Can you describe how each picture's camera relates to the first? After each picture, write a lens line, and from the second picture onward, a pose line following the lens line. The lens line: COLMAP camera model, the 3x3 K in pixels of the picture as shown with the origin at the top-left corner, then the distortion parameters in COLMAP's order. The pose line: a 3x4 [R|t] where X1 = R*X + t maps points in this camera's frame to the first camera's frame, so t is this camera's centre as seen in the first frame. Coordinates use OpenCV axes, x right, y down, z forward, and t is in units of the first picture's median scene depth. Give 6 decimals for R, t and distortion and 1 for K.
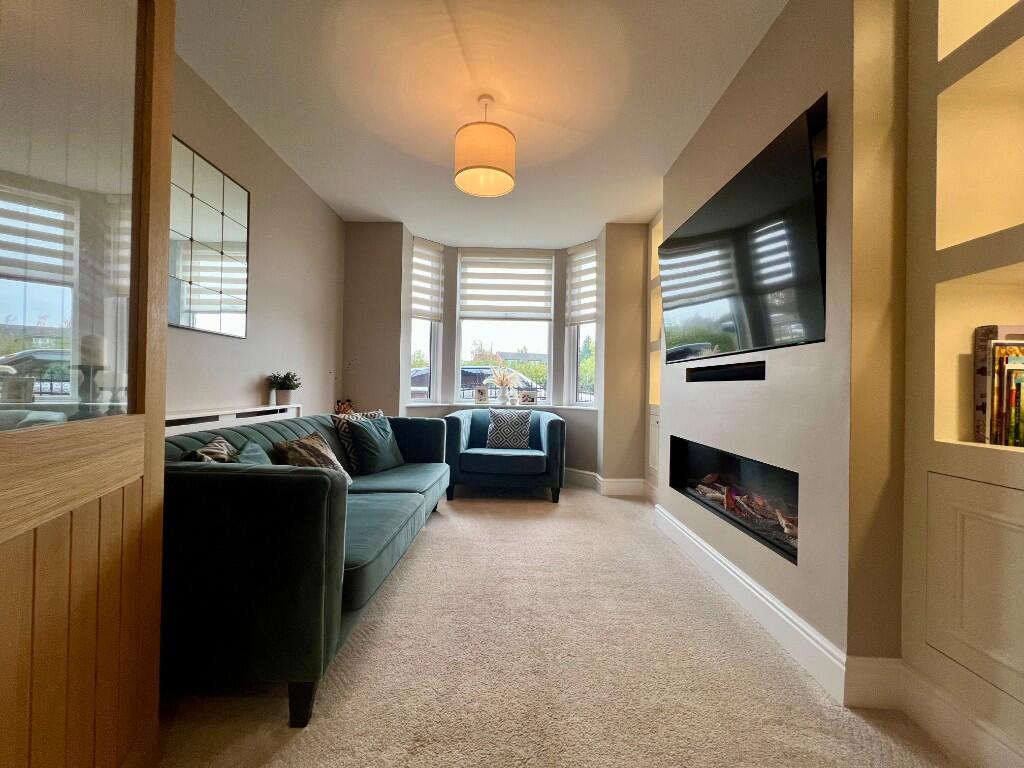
lens RADIAL K [[408.7, 0, 512.0], [0, 408.7, 387.9], [0, 0, 1]] dist [-0.002692, 0.000510]
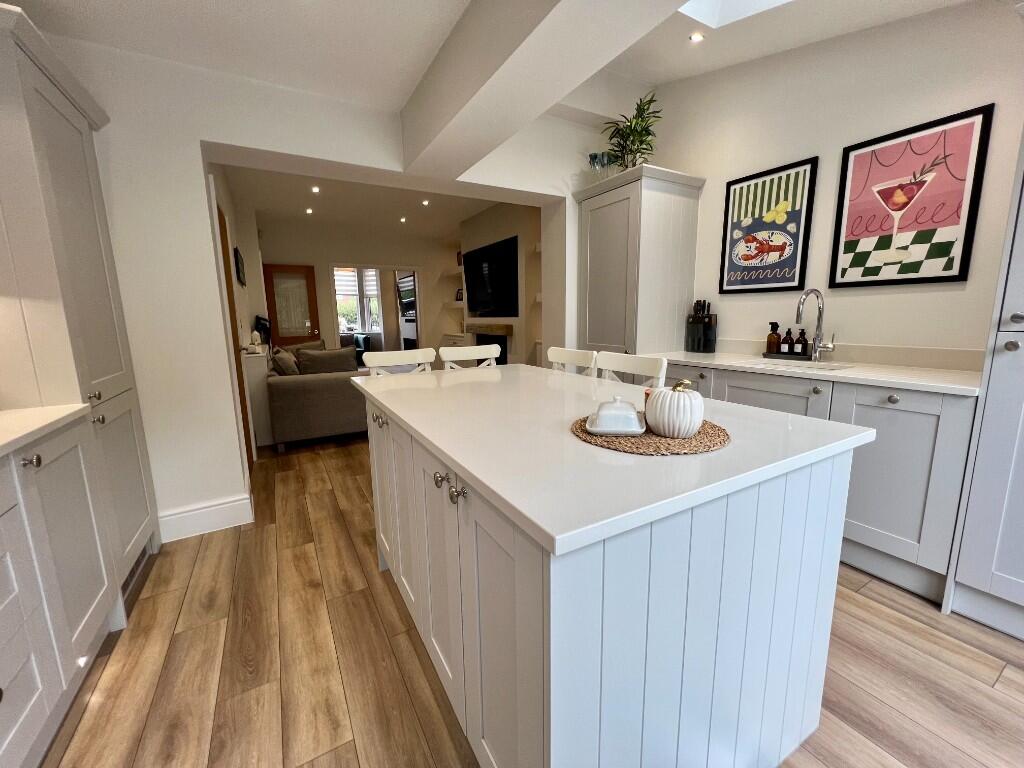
lens RADIAL K [[410.1, 0, 510.8], [0, 410.1, 386.5], [0, 0, 1]] dist [-0.012343, -0.000253]
pose [[0.876585, -0.115566, 0.467166, -0.299056], [0.032576, 0.982761, 0.181986, -0.051592], [-0.480144, -0.144307, 0.865238, -1.579698]]
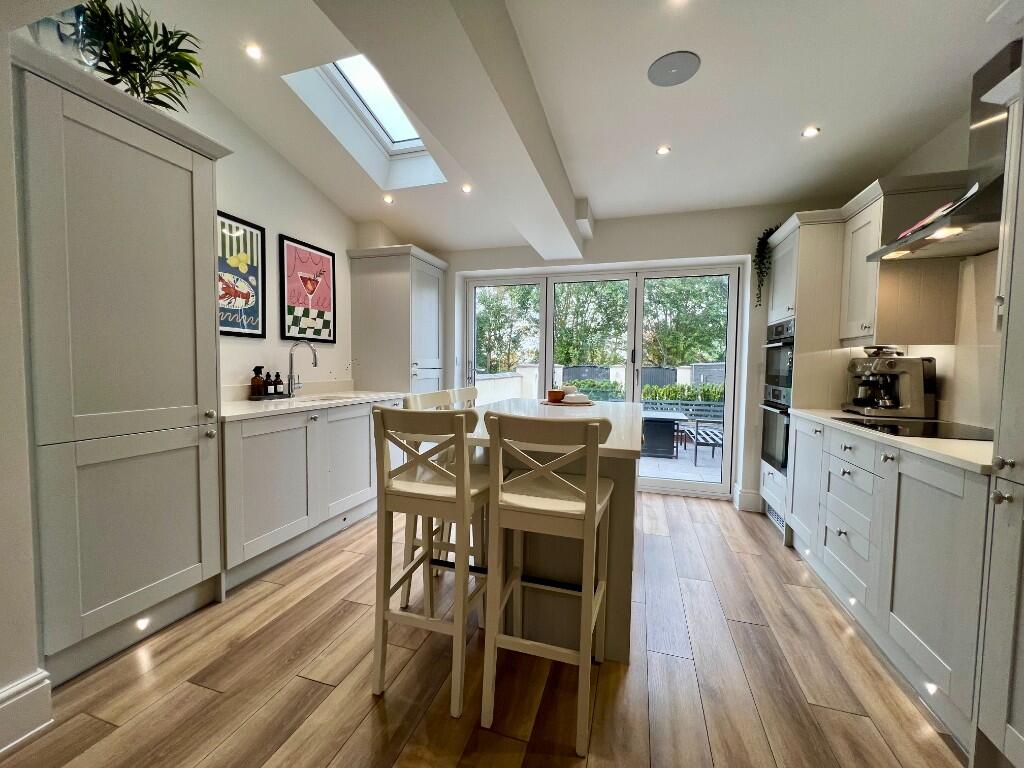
lens RADIAL K [[408.7, 0, 511.8], [0, 408.7, 382.7], [0, 0, 1]] dist [-0.002692, 0.000510]
pose [[-0.946649, -0.052568, 0.317950, -0.243516], [-0.039548, 0.998099, 0.047272, -0.043210], [-0.319831, 0.032176, -0.946928, -0.782923]]
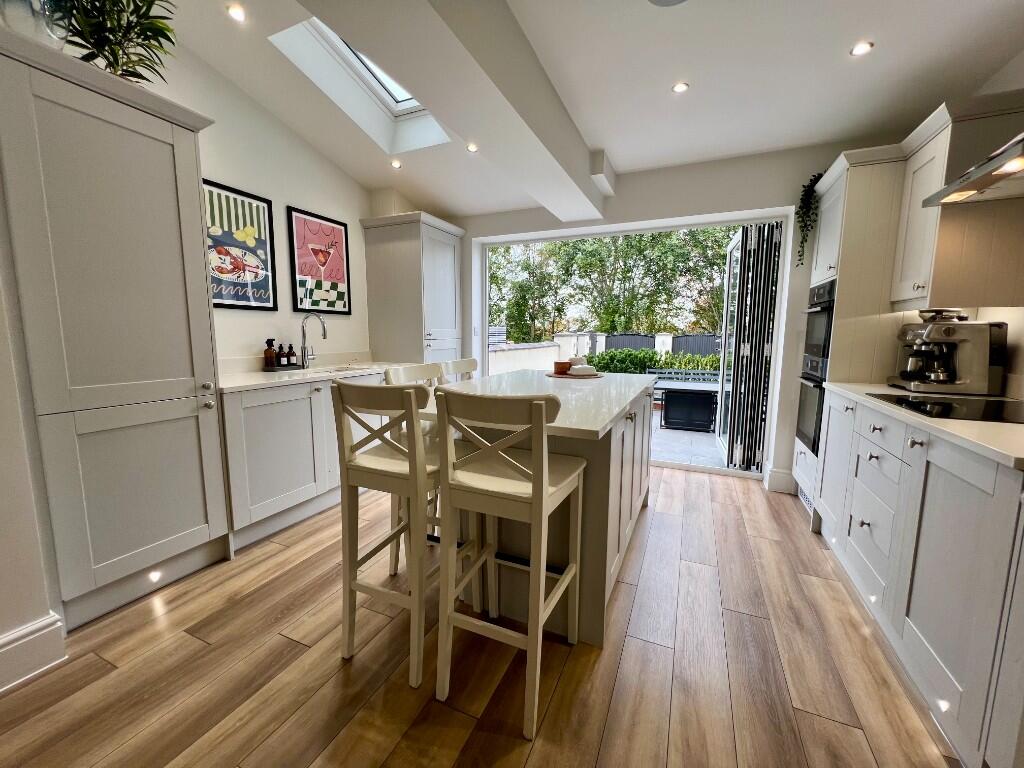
lens RADIAL K [[408.7, 0, 512.4], [0, 408.7, 382.3], [0, 0, 1]] dist [-0.002692, 0.000510]
pose [[-0.902654, -0.081050, 0.422667, -0.299524], [-0.030057, 0.991581, 0.125954, -0.047605], [-0.429317, 0.100988, -0.897490, -0.828645]]
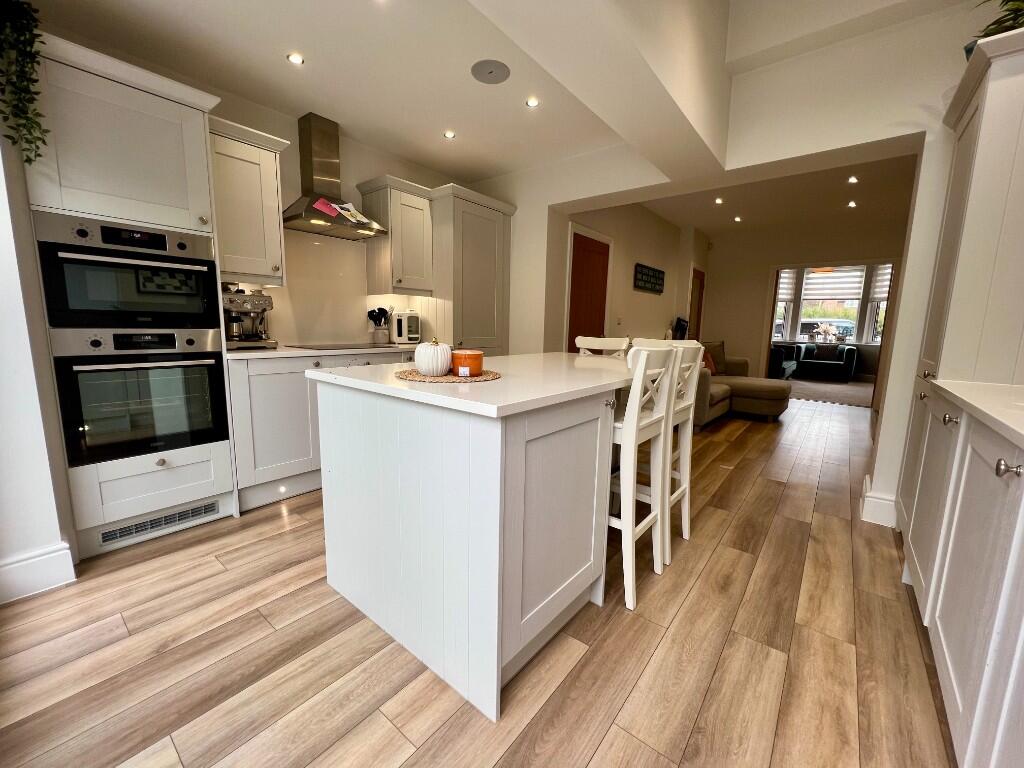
lens RADIAL K [[408.7, 0, 509.1], [0, 408.7, 382.6], [0, 0, 1]] dist [-0.002692, 0.000510]
pose [[0.756811, 0.086787, -0.647846, 0.126679], [-0.001894, 0.991433, 0.130603, -0.023898], [0.653631, -0.097615, 0.750492, -1.628986]]
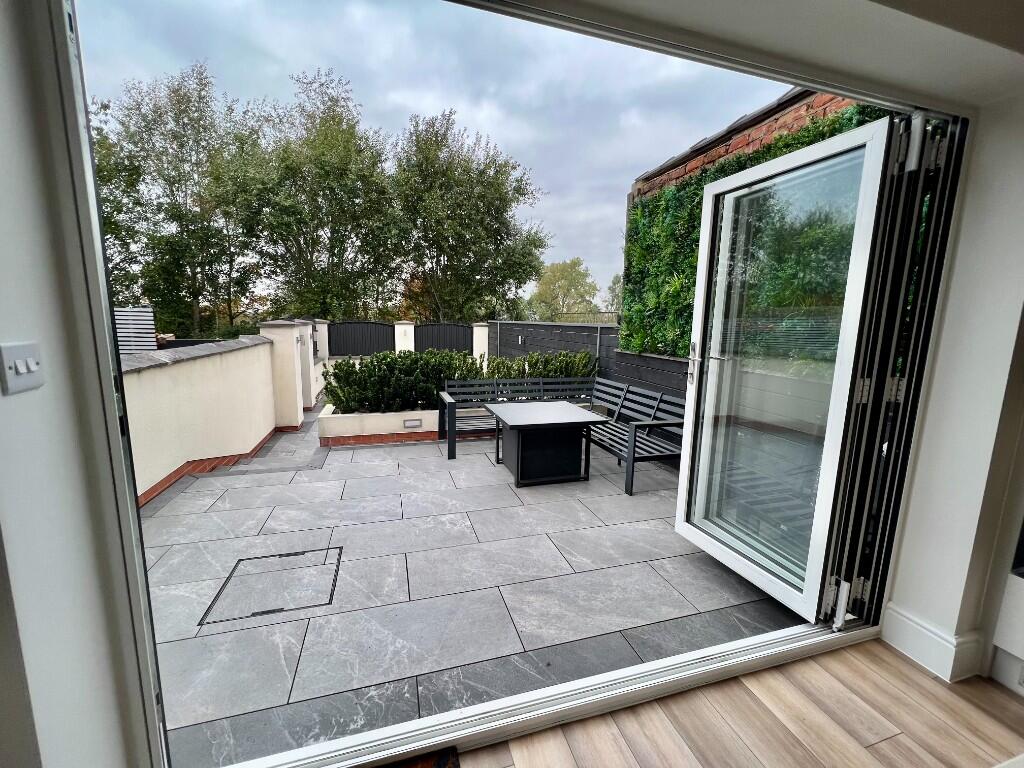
lens RADIAL K [[408.7, 0, 511.8], [0, 408.7, 384.2], [0, 0, 1]] dist [-0.002692, 0.000510]
pose [[-0.962152, -0.008453, -0.272383, 0.031855], [-0.048744, 0.988738, 0.141498, -0.065752], [0.268120, 0.149419, -0.951728, -1.435604]]
